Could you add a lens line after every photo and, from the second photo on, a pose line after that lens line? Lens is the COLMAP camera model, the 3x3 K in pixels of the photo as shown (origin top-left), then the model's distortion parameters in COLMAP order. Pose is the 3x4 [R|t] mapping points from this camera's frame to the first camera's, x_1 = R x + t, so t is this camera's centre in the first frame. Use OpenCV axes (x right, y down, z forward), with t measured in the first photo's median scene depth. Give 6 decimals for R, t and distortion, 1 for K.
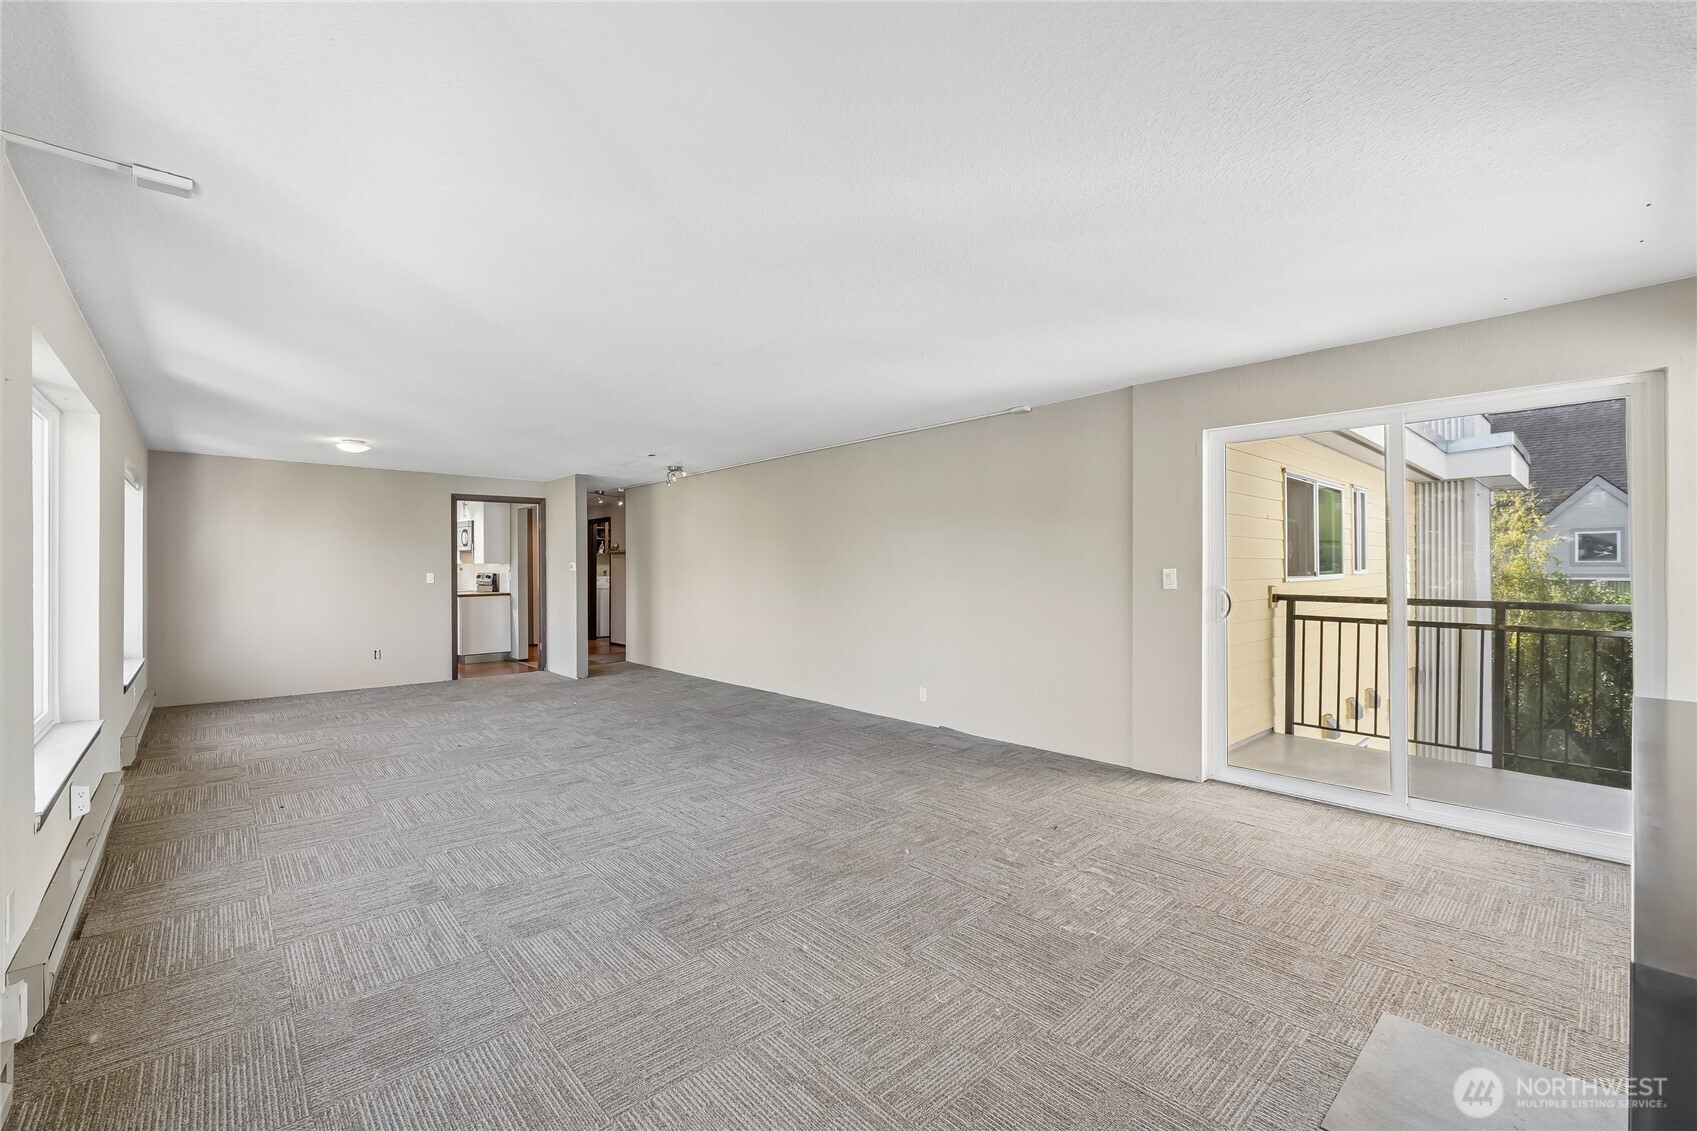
lens RADIAL K [[710.2, 0, 853.4], [0, 710.2, 564.3], [0, 0, 1]] dist [-0.013364, 0.000127]
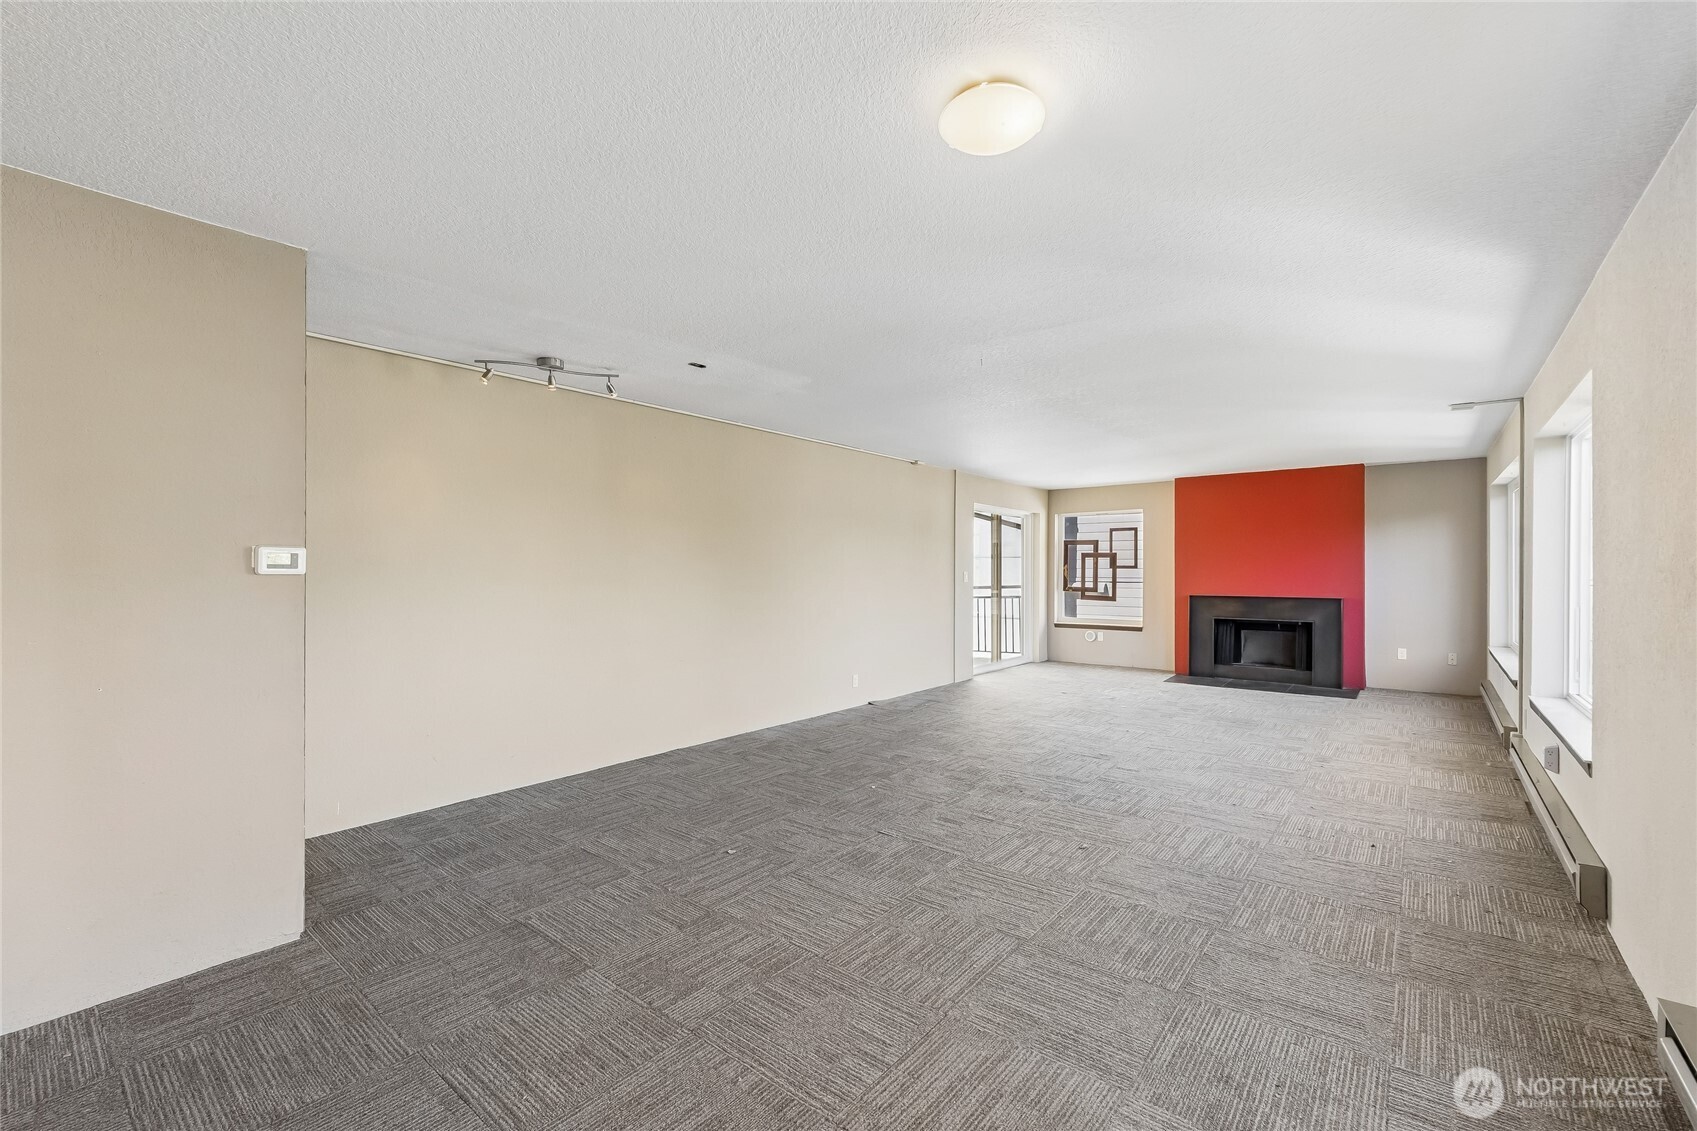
lens RADIAL K [[710.2, 0, 862.8], [0, 710.2, 572.5], [0, 0, 1]] dist [-0.013364, 0.000127]
pose [[-0.158626, 0.002529, 0.987336, -1.639105], [-0.006188, 0.999975, -0.003555, 0.017280], [-0.987319, -0.006673, -0.158606, 1.837523]]
